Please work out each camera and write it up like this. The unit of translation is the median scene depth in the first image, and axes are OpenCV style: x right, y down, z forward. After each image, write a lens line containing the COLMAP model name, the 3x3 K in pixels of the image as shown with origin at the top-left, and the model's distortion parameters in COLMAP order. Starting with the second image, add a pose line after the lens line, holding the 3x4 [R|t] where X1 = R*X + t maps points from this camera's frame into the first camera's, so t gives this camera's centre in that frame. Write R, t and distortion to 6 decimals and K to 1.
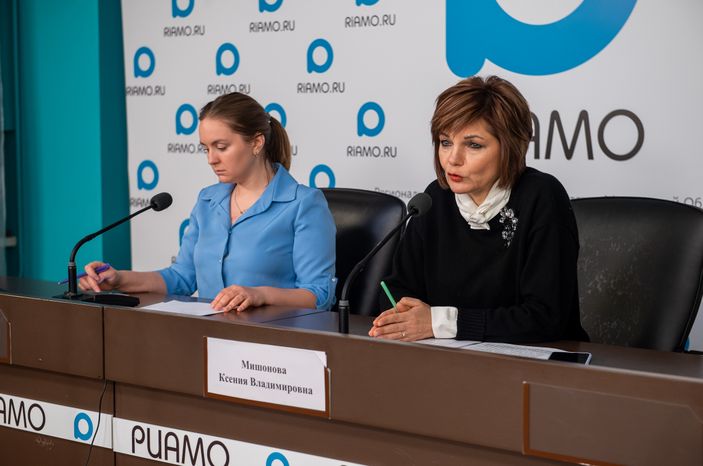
lens RADIAL K [[1327.5, 0, 354.4], [0, 1327.5, 232.1], [0, 0, 1]] dist [0.054048, 0.023269]
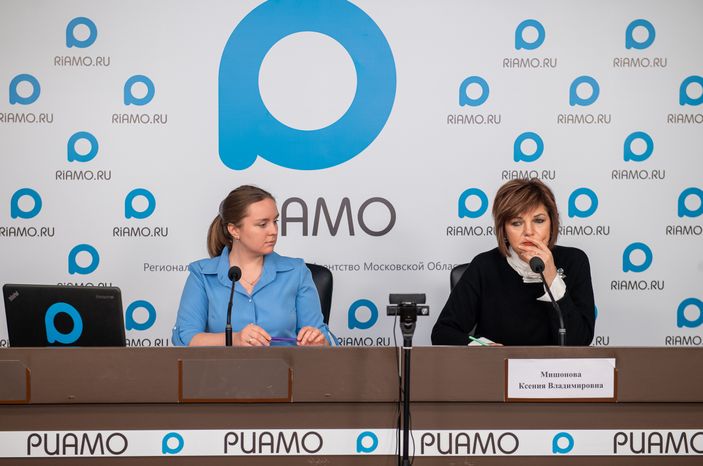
lens RADIAL K [[1371.3, 0, 352.9], [0, 1371.3, 200.2], [0, 0, 1]] dist [0.155345, -0.243911]
pose [[0.771454, 0.002099, 0.636282, -1.073876], [0.049725, 0.996737, -0.063576, -0.005863], [-0.634339, 0.080685, 0.768833, -0.053284]]
